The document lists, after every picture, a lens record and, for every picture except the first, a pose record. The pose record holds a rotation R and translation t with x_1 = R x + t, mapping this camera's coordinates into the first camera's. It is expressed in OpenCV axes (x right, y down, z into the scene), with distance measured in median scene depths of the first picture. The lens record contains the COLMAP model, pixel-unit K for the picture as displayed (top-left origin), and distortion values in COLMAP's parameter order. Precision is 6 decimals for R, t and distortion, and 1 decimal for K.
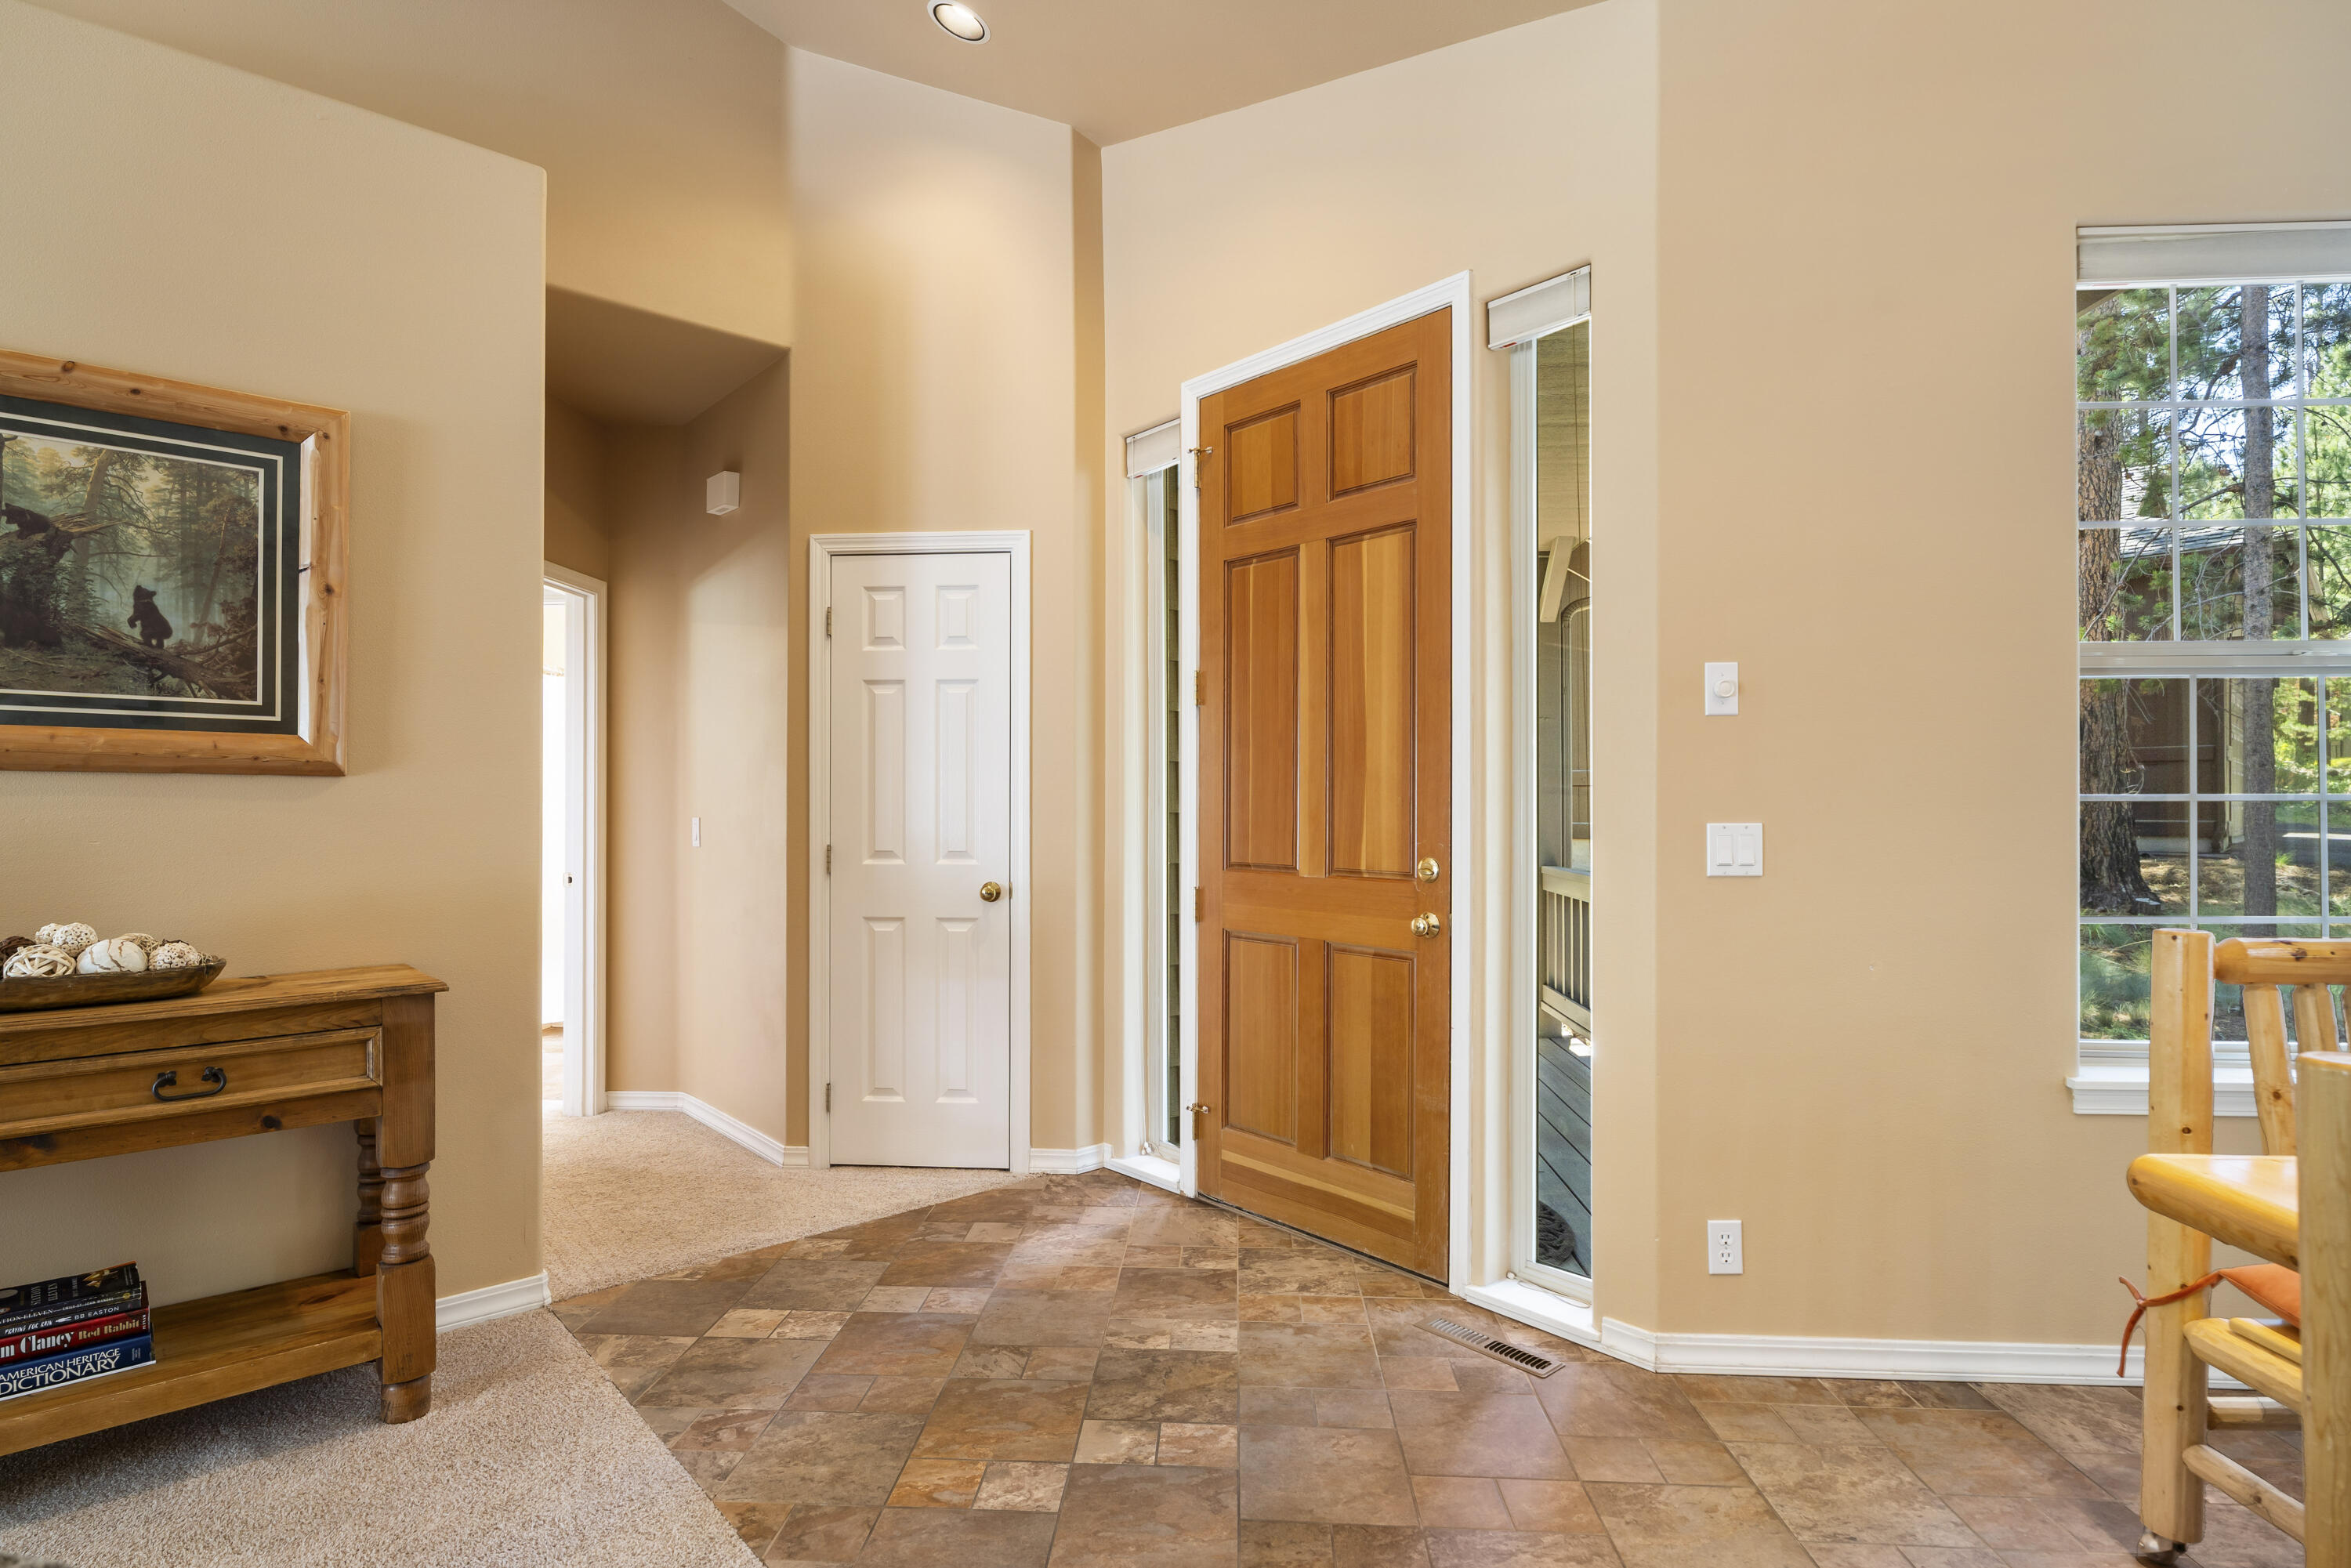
lens RADIAL K [[1162.9, 0, 1161.0], [0, 1162.9, 803.3], [0, 0, 1]] dist [-0.005634, -0.002501]
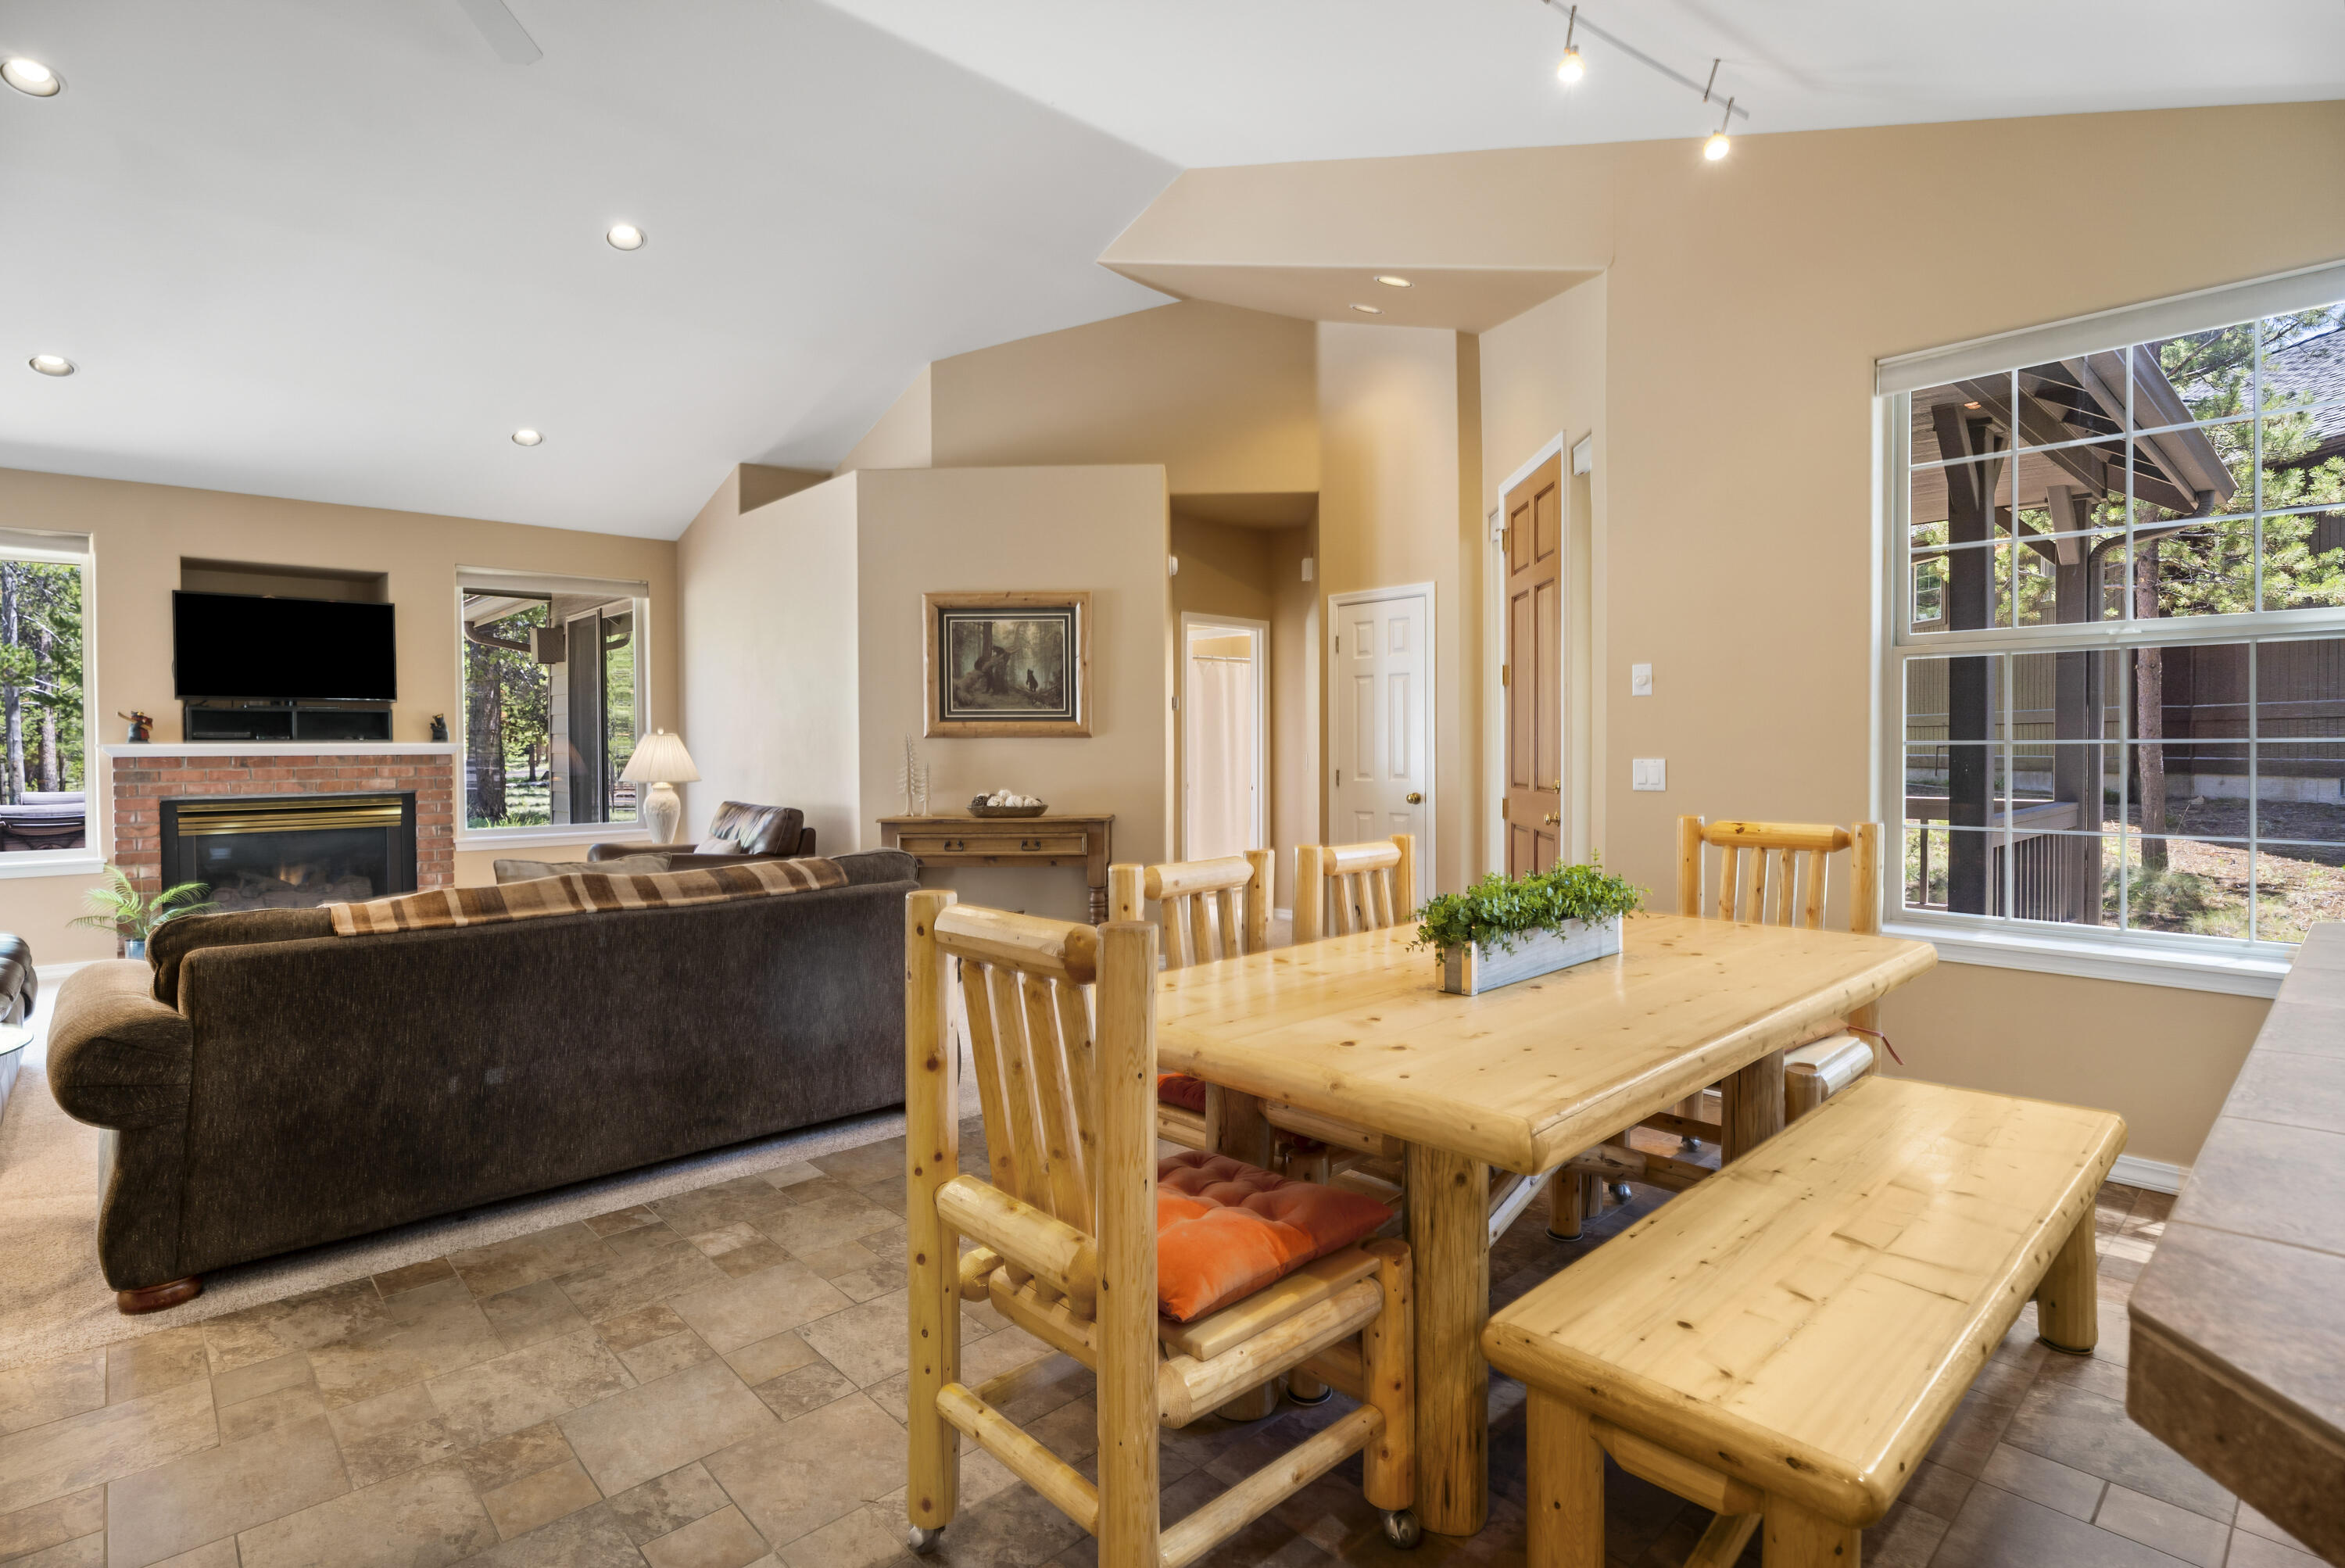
lens RADIAL K [[1160.0, 0, 1185.3], [0, 1160.0, 766.7], [0, 0, 1]] dist [-0.005634, -0.002501]
pose [[0.735440, 0.009841, -0.677519, 1.144079], [0.006732, 0.999739, 0.021829, -0.013065], [0.677557, -0.020615, 0.735181, -0.706515]]
